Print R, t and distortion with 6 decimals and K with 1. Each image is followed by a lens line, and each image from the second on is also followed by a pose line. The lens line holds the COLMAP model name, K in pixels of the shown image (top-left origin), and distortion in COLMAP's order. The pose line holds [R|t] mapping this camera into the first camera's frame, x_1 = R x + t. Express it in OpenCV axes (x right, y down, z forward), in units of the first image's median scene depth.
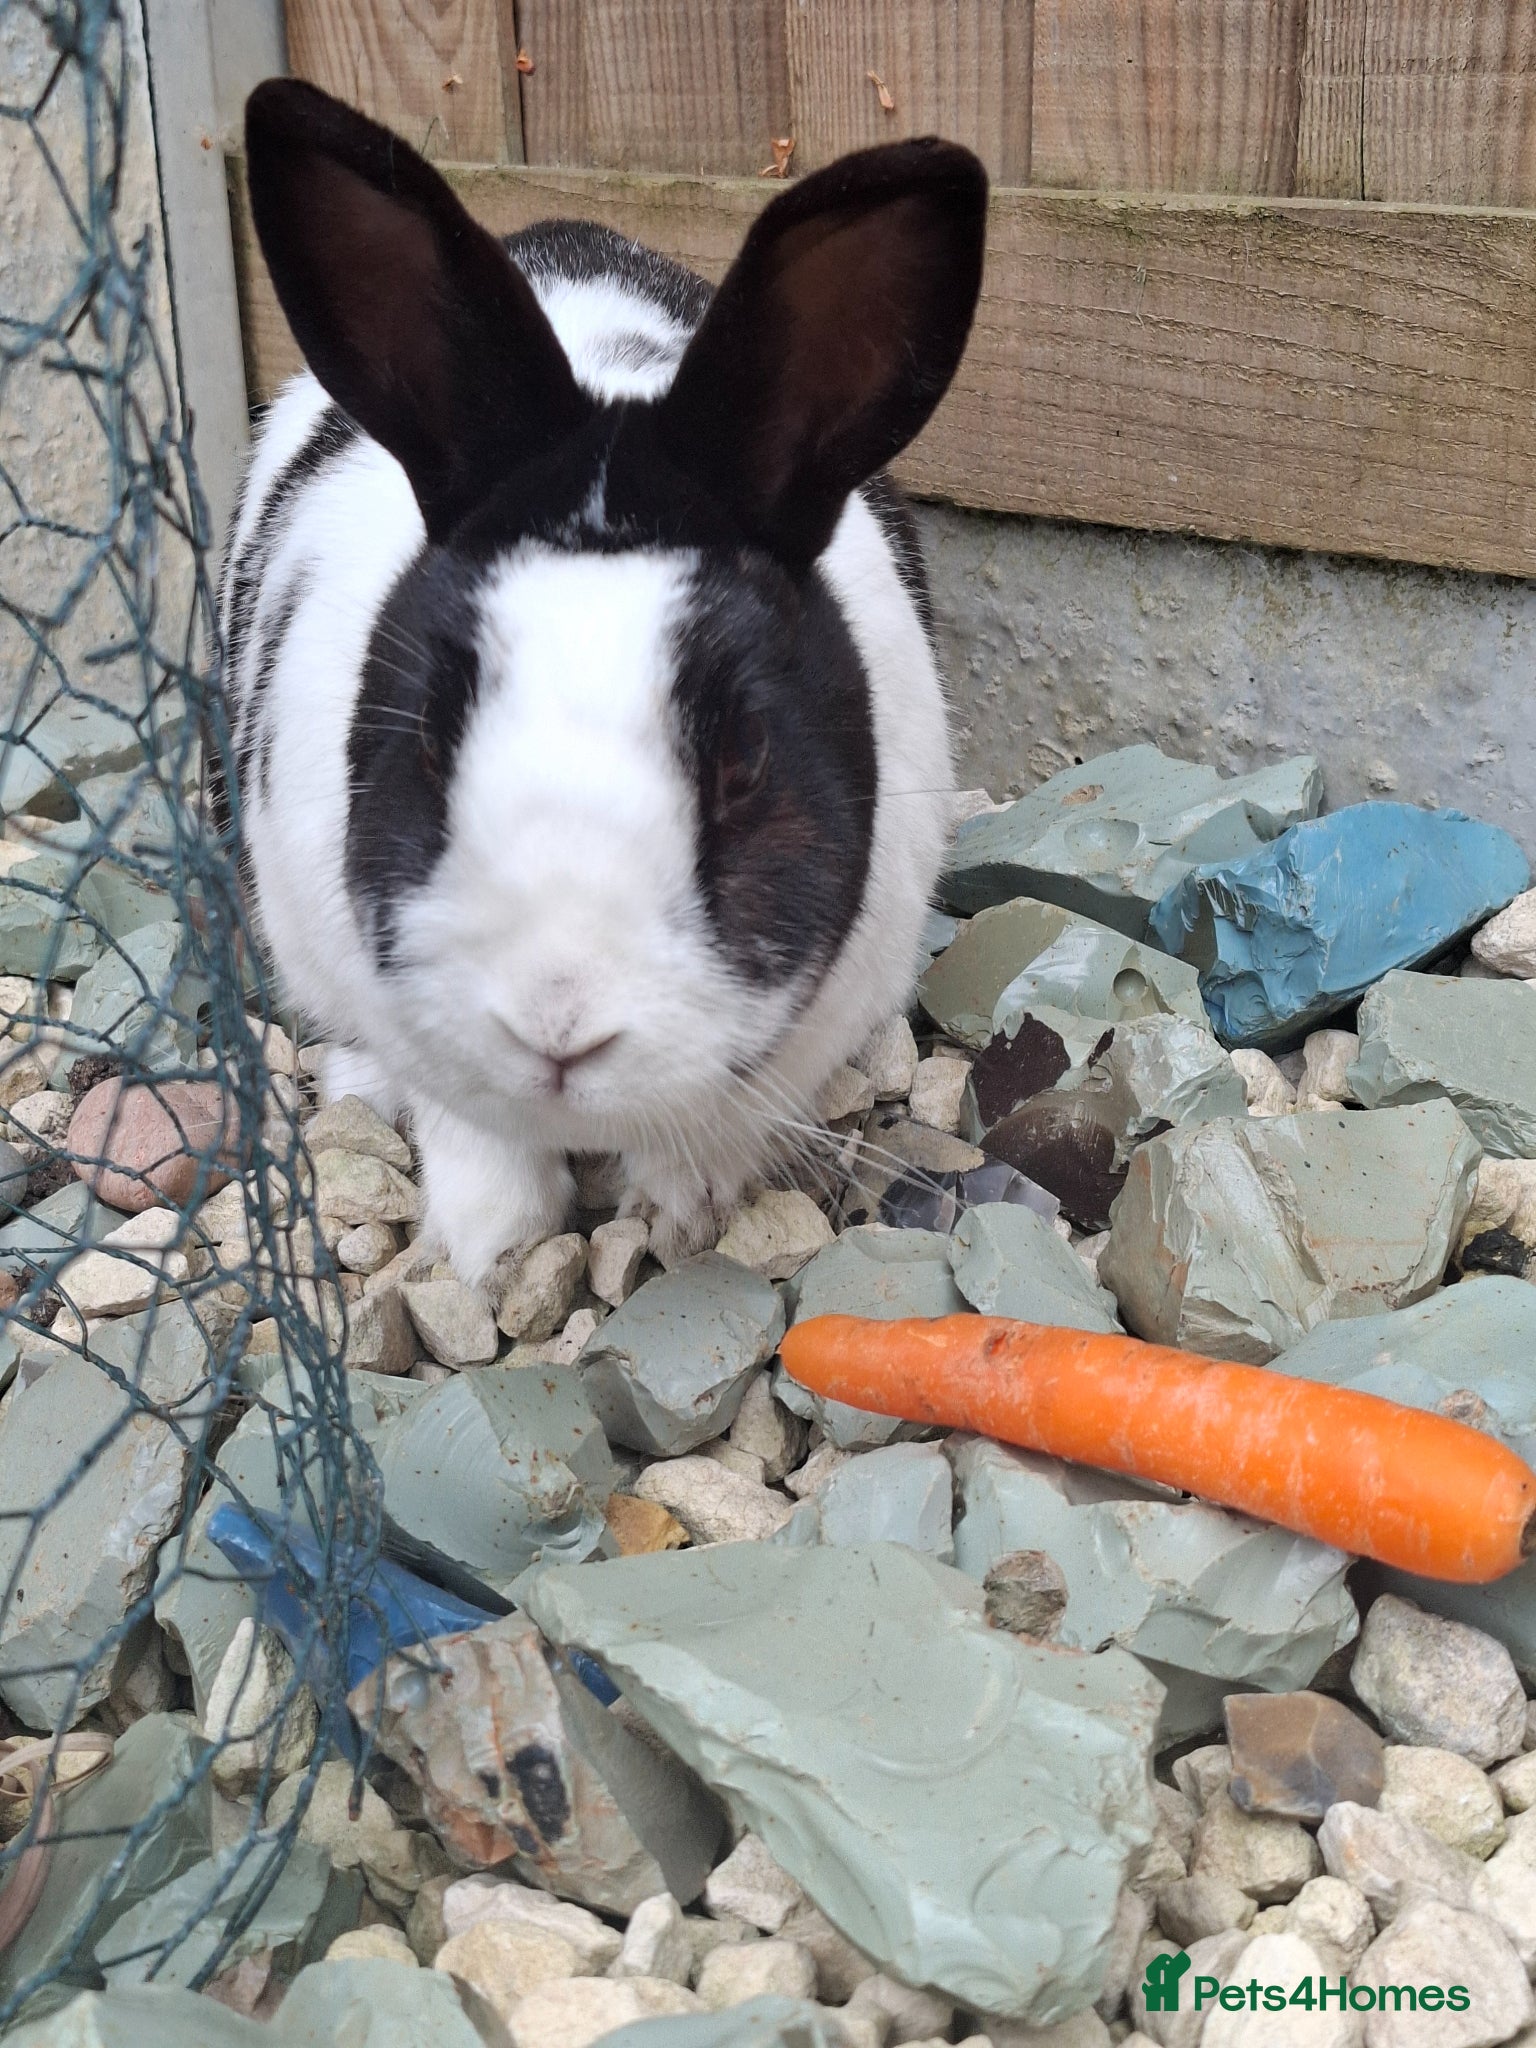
lens RADIAL K [[2802.9, 0, 768.0], [0, 2802.9, 1024.0], [0, 0, 1]] dist [0.152544, -0.356714]
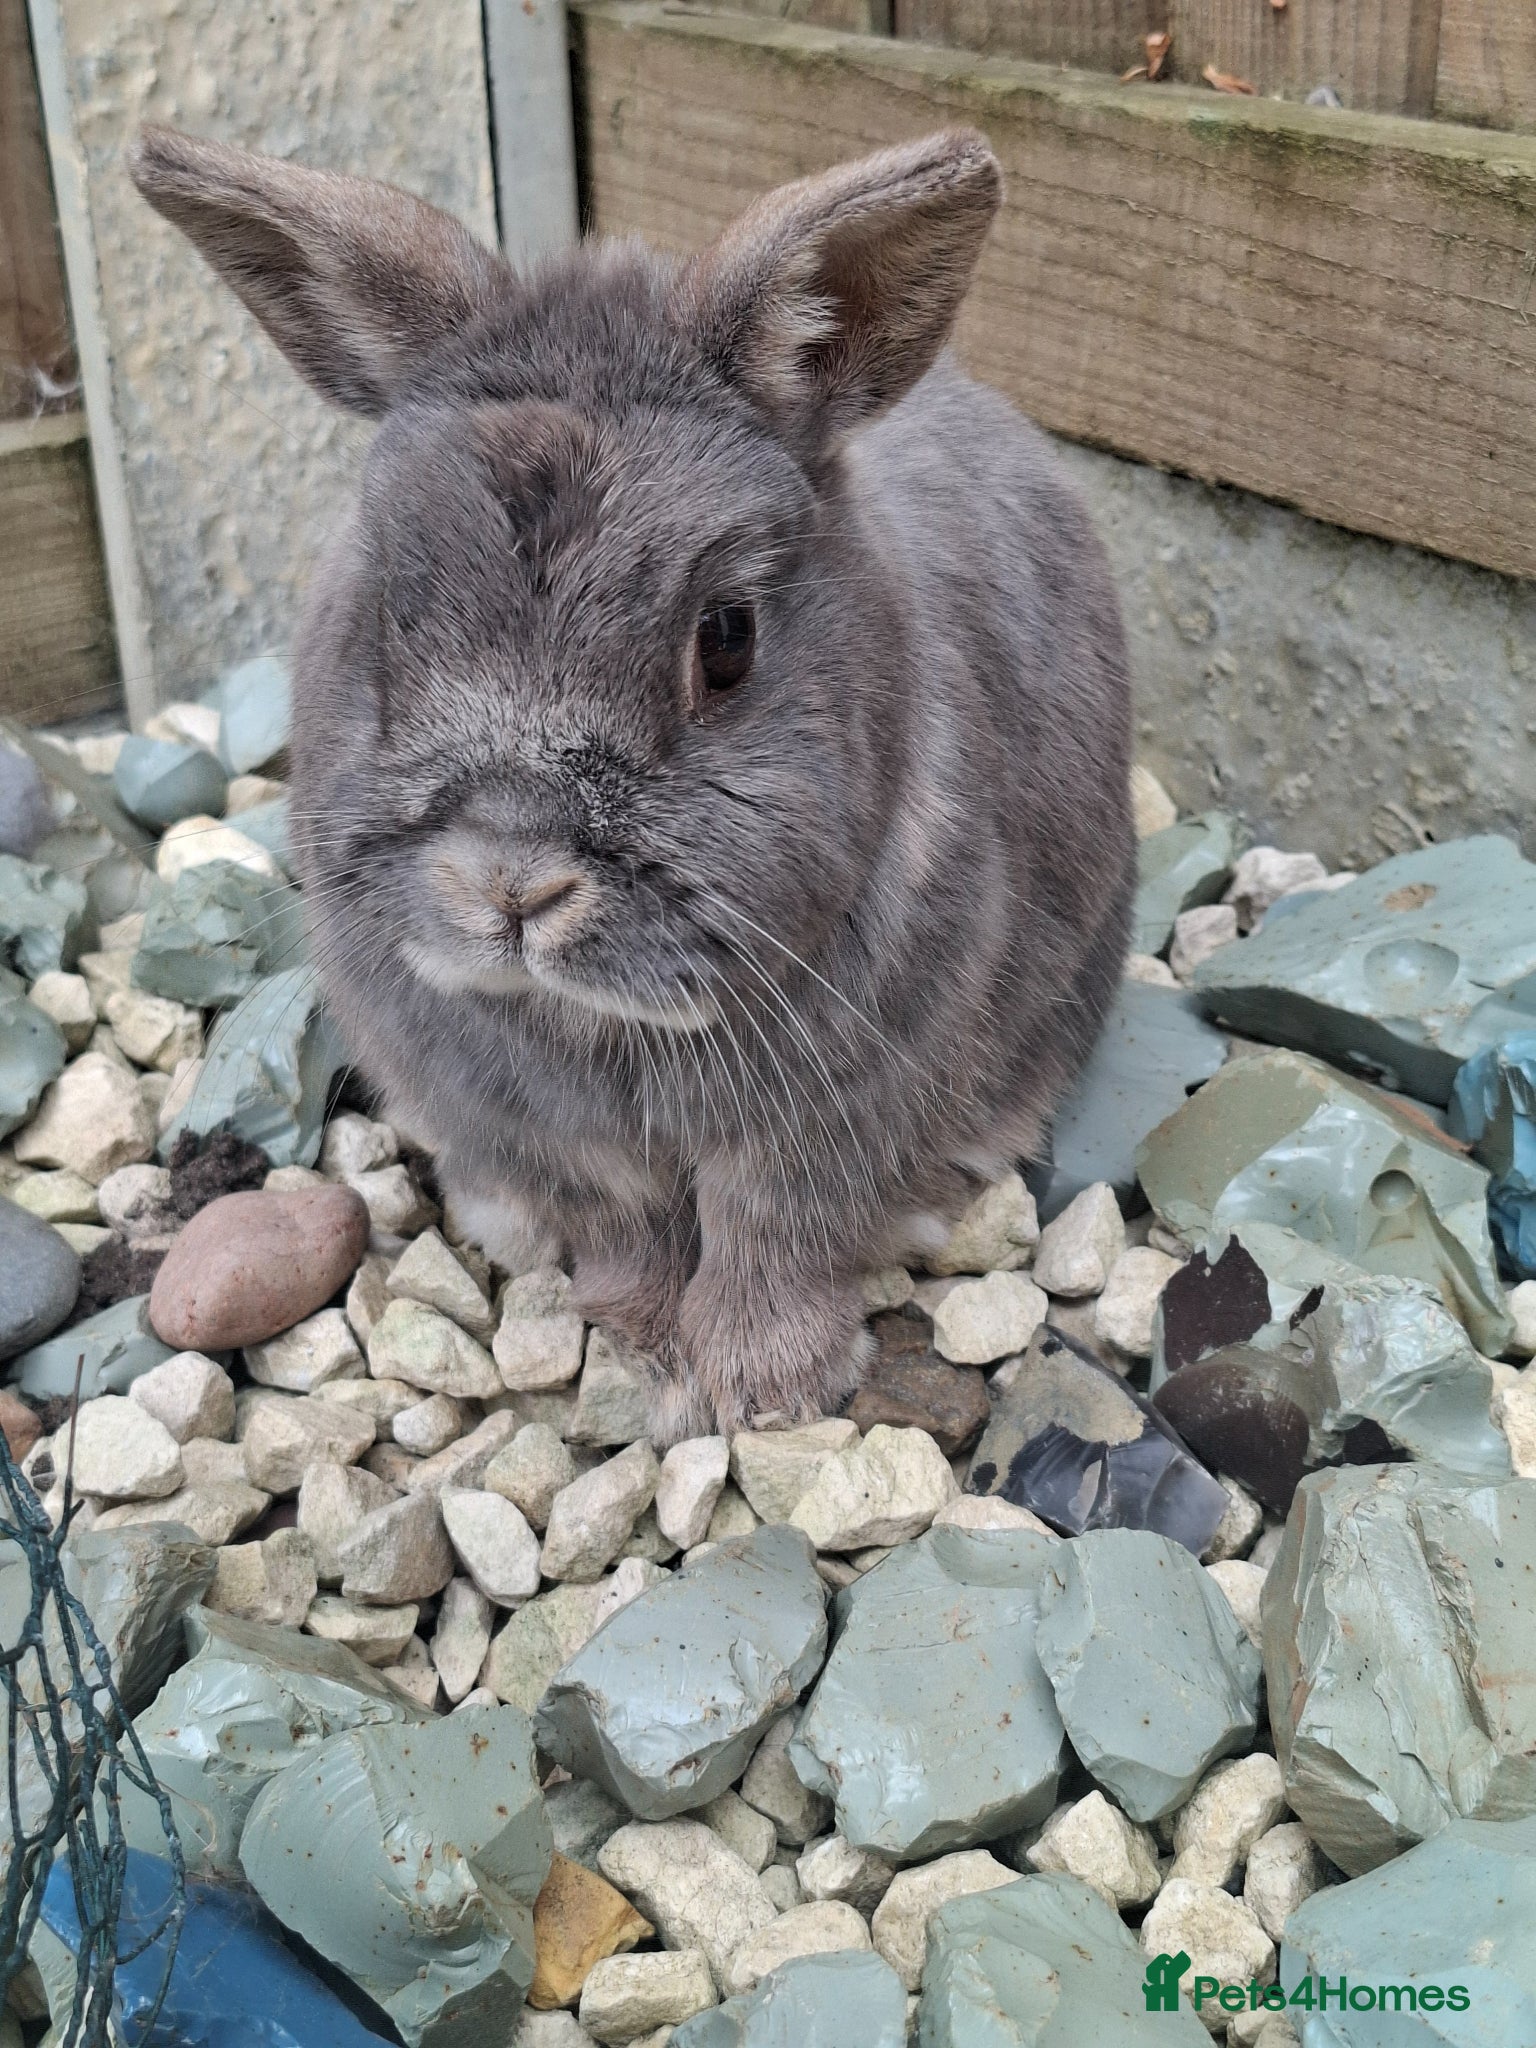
lens RADIAL K [[2867.7, 0, 764.4], [0, 2867.7, 976.4], [0, 0, 1]] dist [0.167792, -0.432737]
pose [[0.973434, 0.092564, -0.209422, 0.120373], [-0.076137, 0.993451, 0.085201, -0.129287], [0.215937, -0.066993, 0.974106, 0.167328]]
